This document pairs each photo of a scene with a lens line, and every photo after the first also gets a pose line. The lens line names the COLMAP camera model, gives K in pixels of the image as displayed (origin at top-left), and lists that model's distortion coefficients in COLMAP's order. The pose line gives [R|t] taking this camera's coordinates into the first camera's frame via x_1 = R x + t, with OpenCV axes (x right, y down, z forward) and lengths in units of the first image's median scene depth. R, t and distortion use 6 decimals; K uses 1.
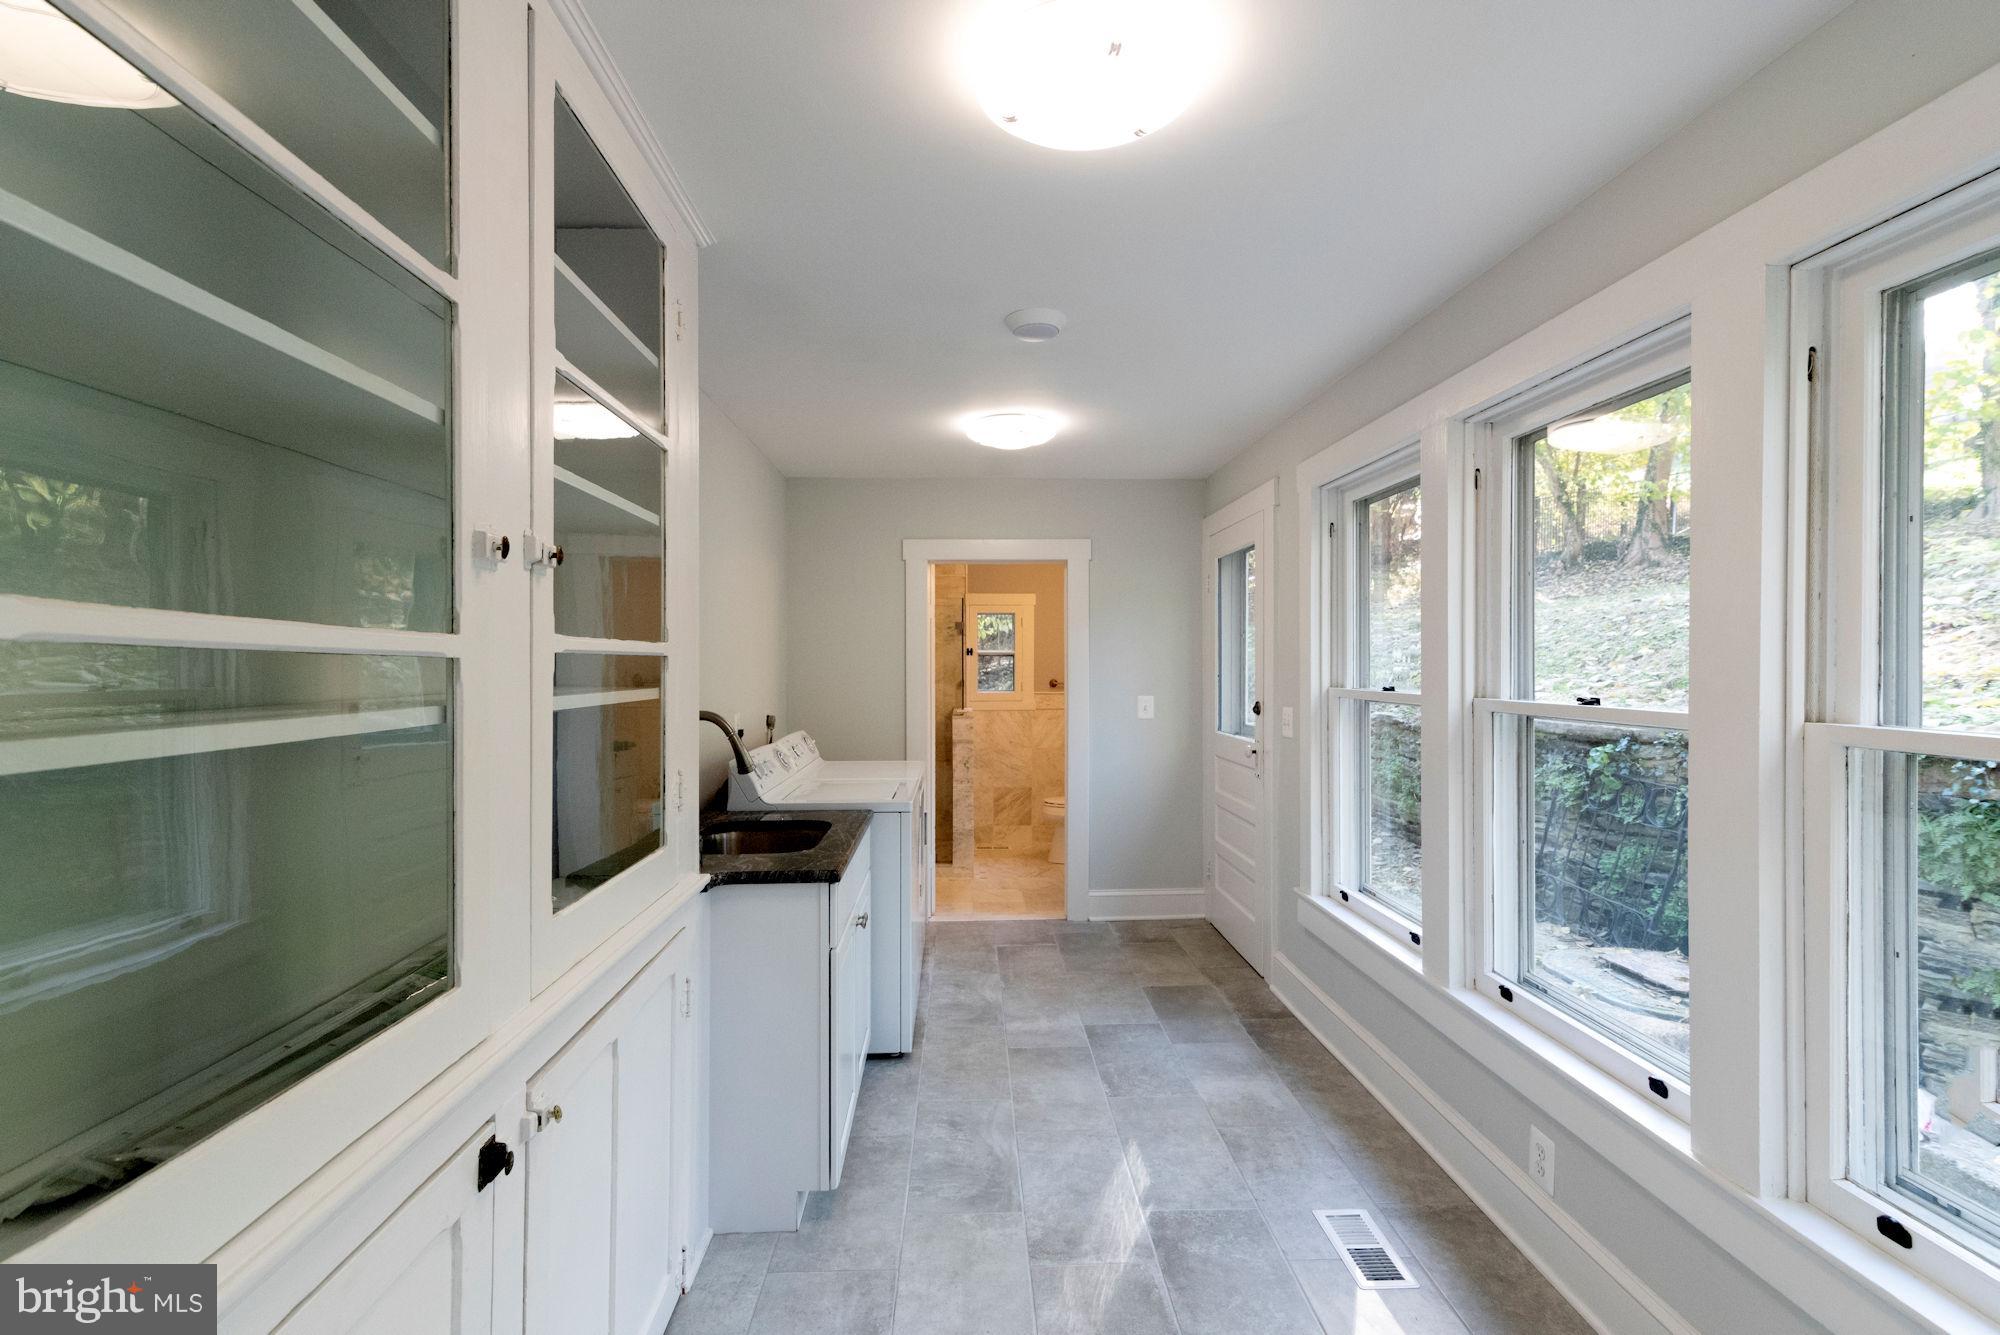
lens RADIAL K [[914.3, 0, 999.5], [0, 914.3, 664.3], [0, 0, 1]] dist [0.000192, -0.000159]
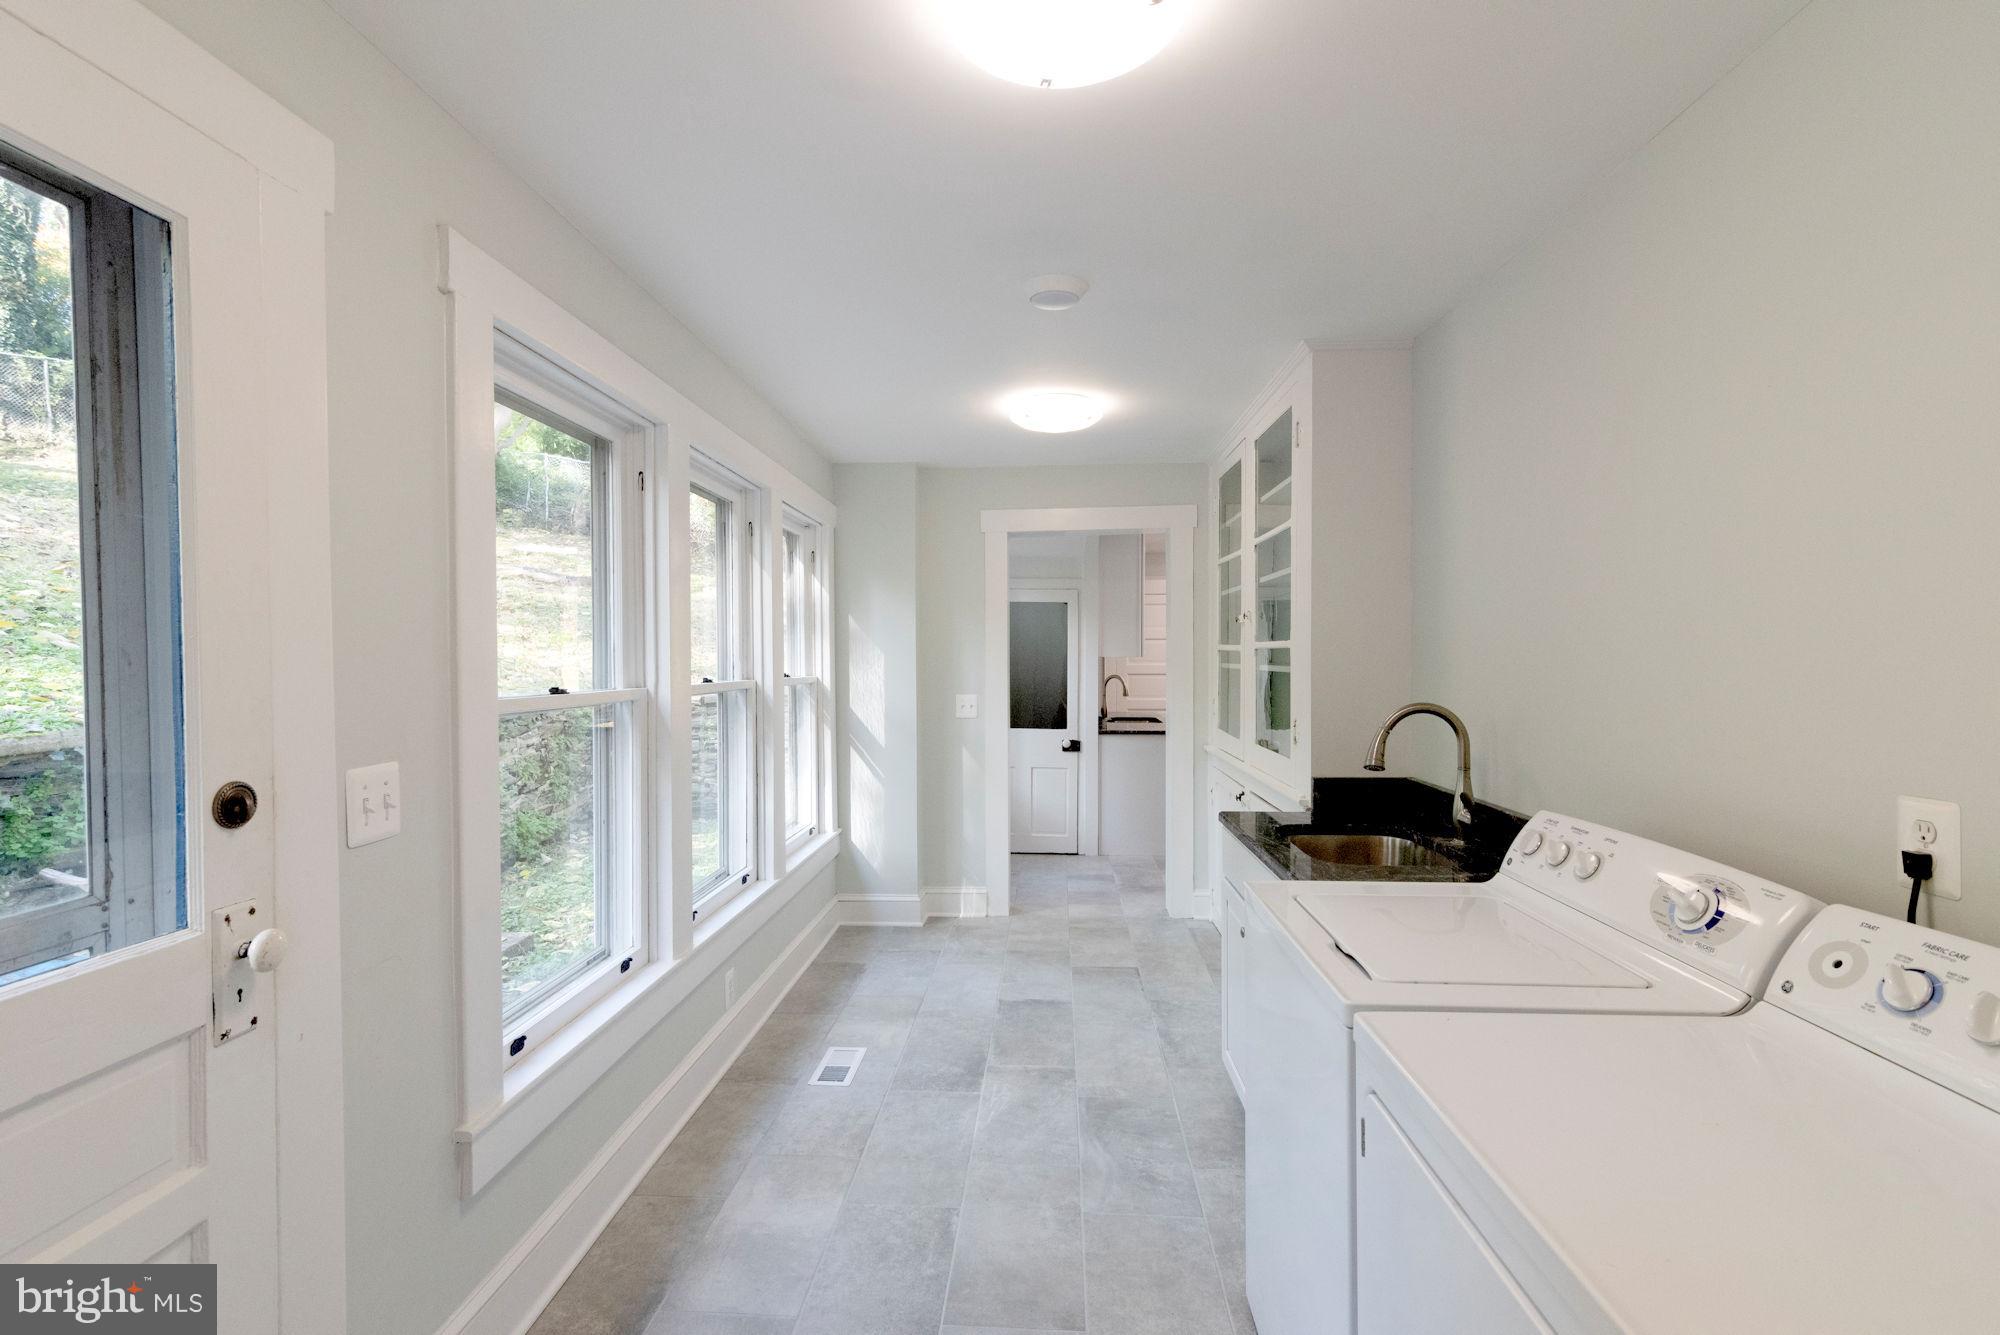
lens RADIAL K [[914.3, 0, 998.3], [0, 914.3, 667.7], [0, 0, 1]] dist [0.000192, -0.000159]
pose [[-0.995044, 0.004504, 0.099330, 0.006148], [0.005907, 0.999887, 0.013830, 0.000590], [-0.099256, 0.014348, -0.994958, 2.060474]]
